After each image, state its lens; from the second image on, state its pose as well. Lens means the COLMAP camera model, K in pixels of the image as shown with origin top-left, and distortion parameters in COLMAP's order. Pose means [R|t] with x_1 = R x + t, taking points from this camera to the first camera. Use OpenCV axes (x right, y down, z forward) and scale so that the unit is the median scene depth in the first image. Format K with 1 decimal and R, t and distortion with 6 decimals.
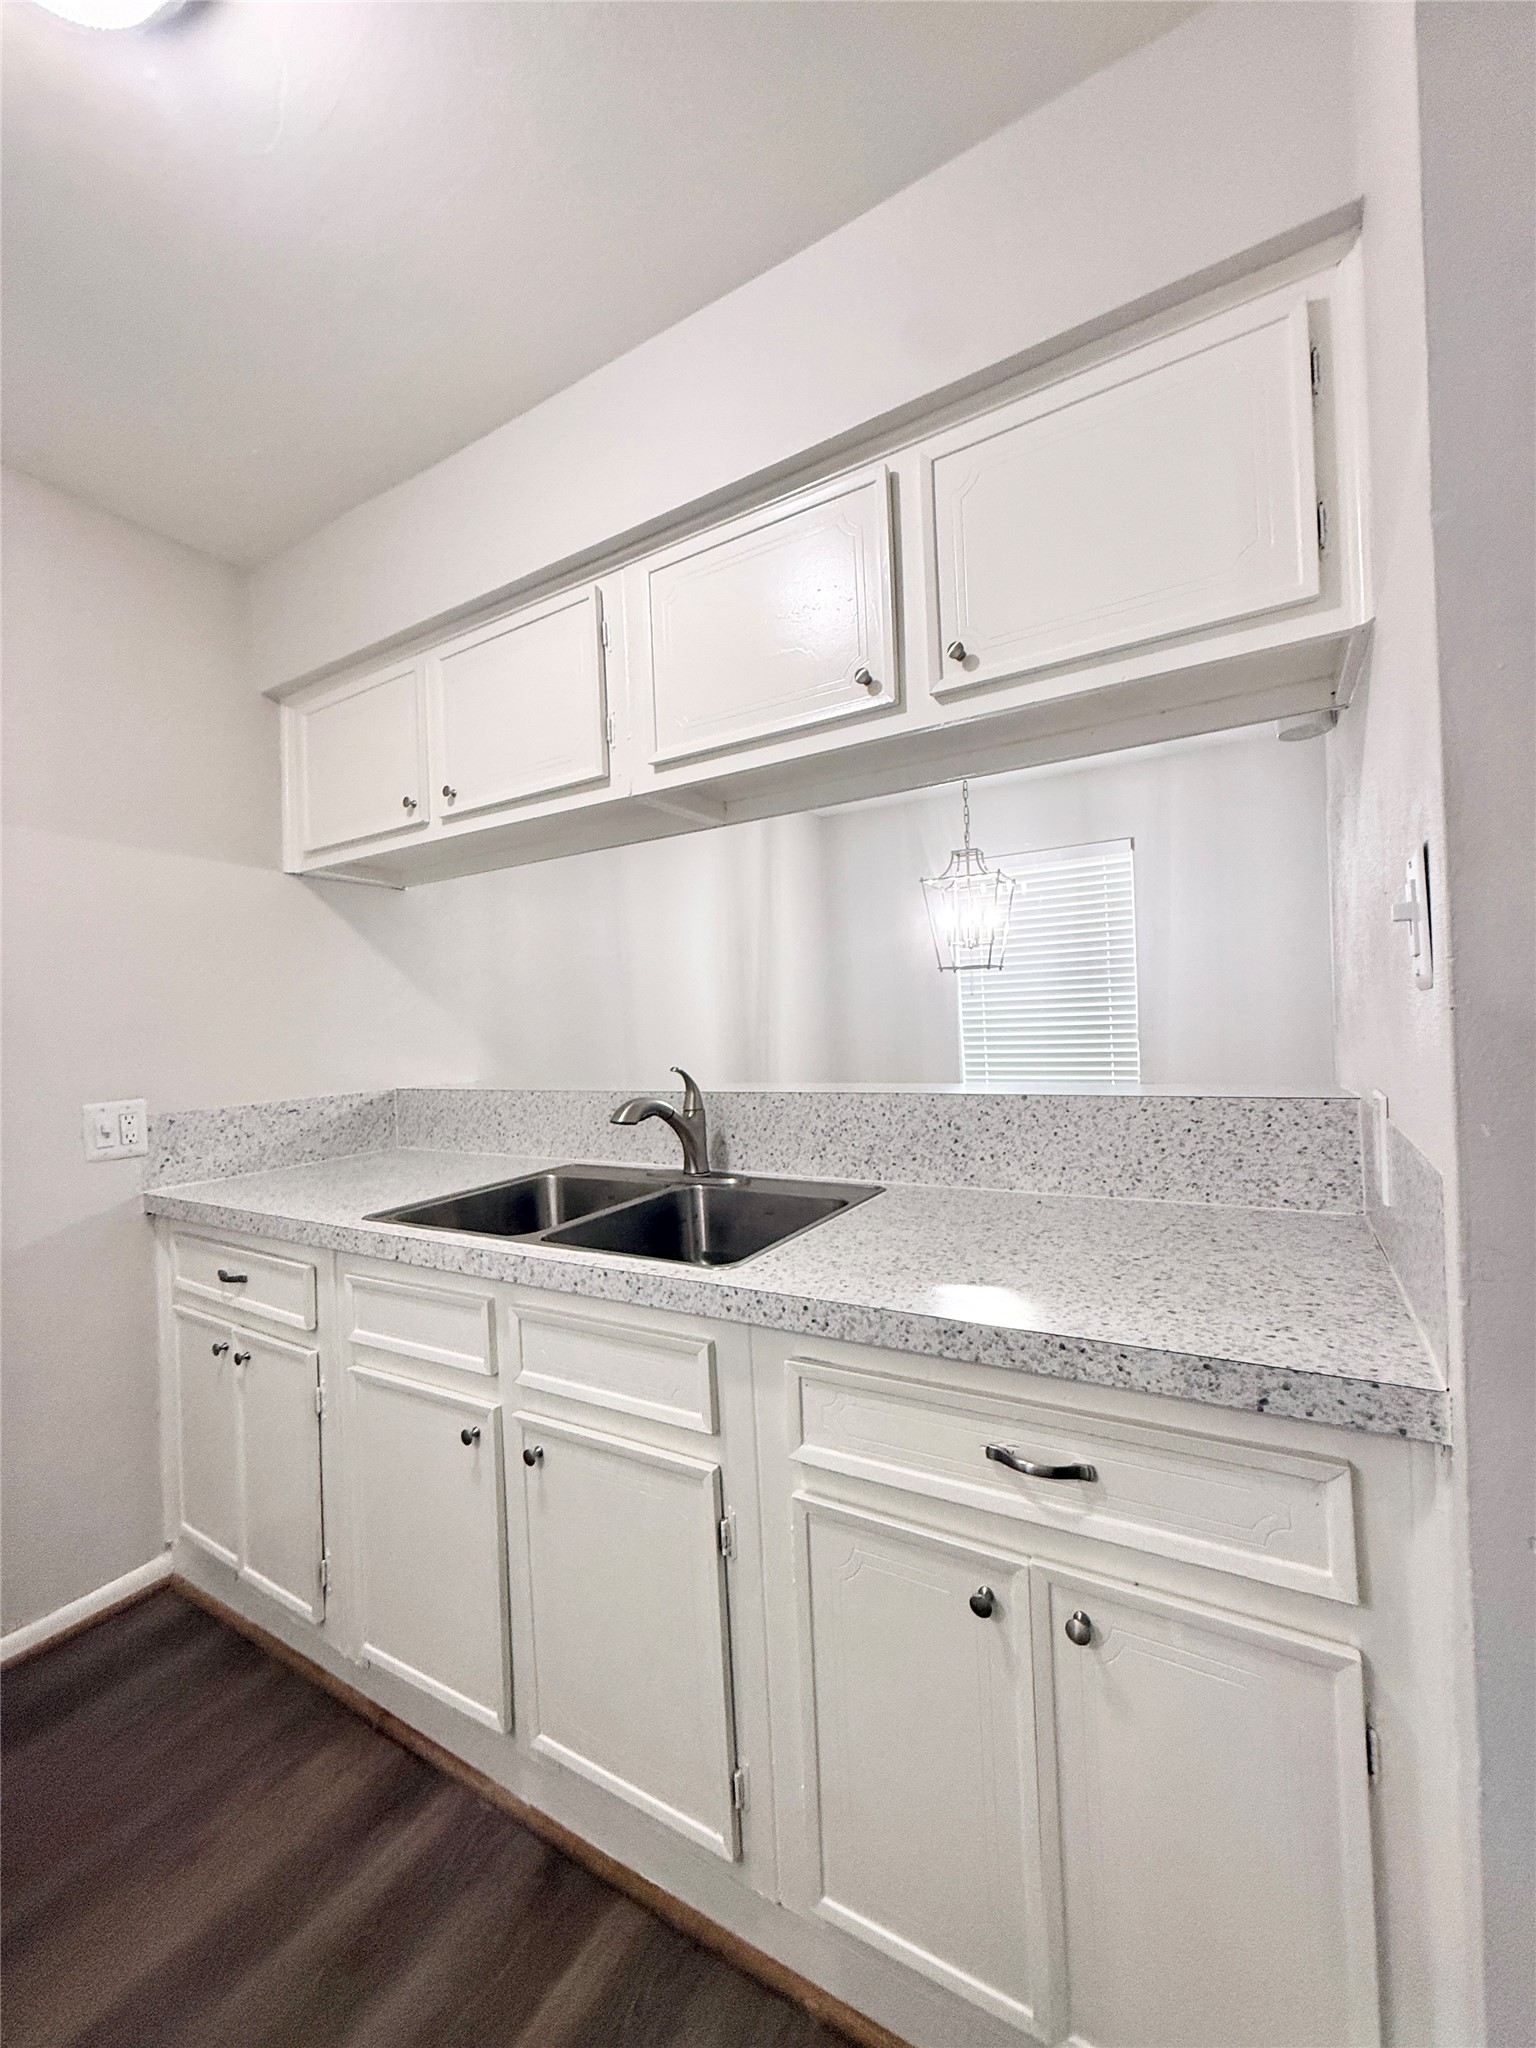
lens RADIAL K [[820.8, 0, 768.0], [0, 820.8, 1024.0], [0, 0, 1]] dist [-0.002274, -0.000214]
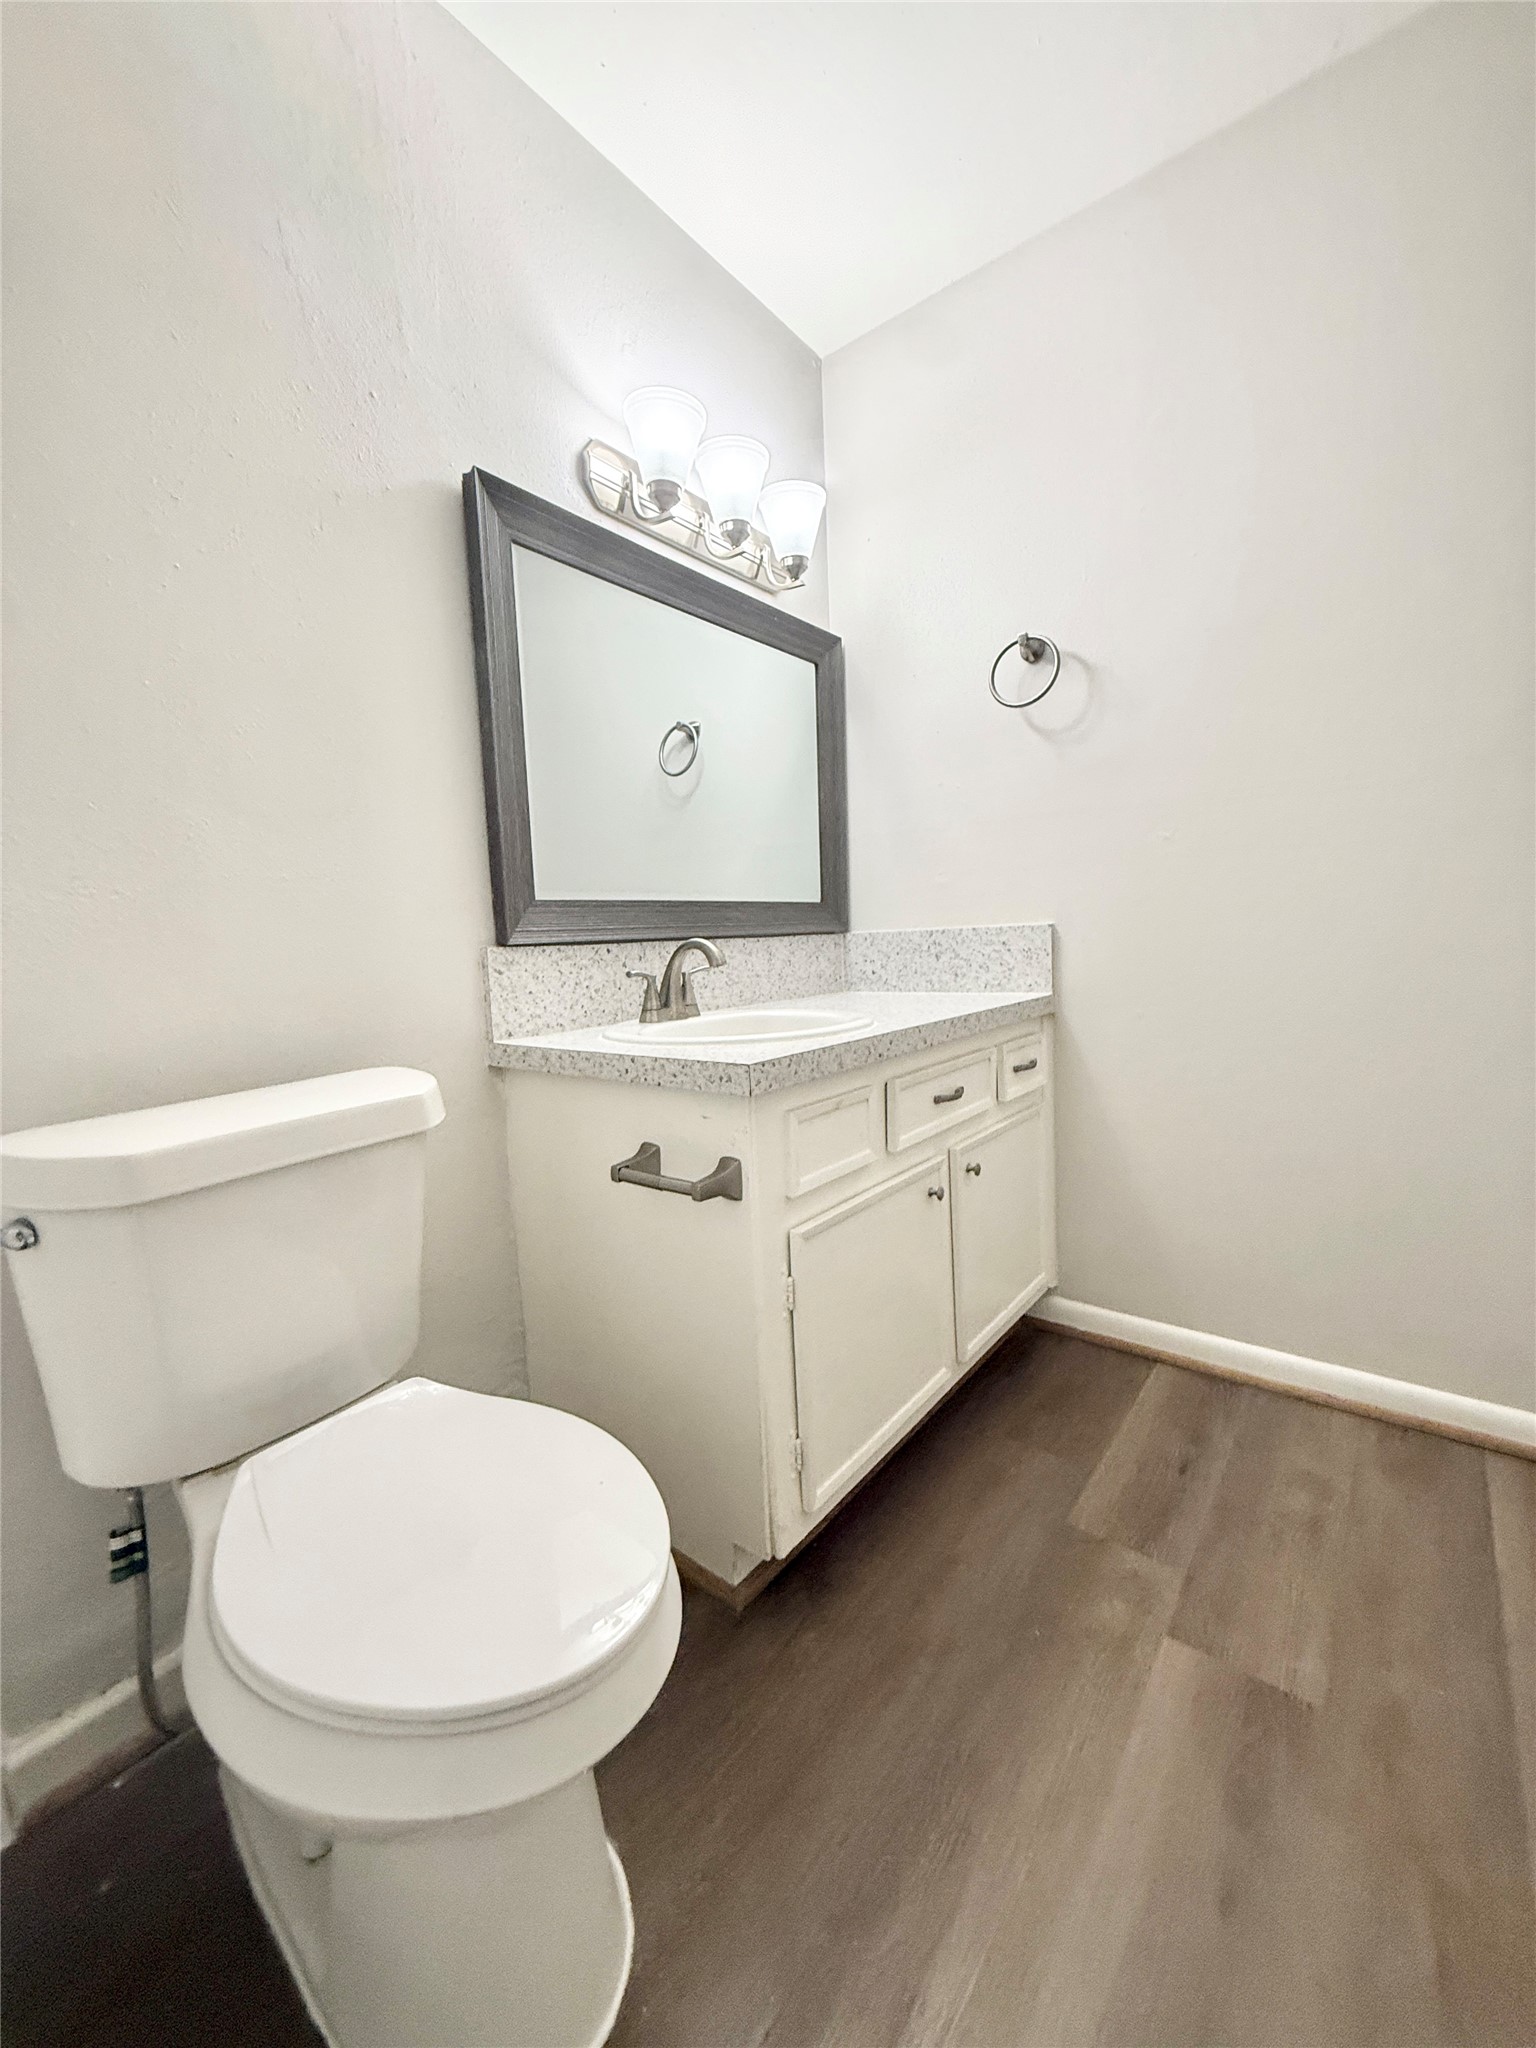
lens RADIAL K [[820.8, 0, 768.0], [0, 820.8, 1024.0], [0, 0, 1]] dist [-0.002274, -0.000214]
pose [[0.120983, -0.072091, 0.990033, -1.612175], [0.040576, 0.996885, 0.067632, 0.153683], [-0.991825, 0.031989, 0.123531, 1.083356]]
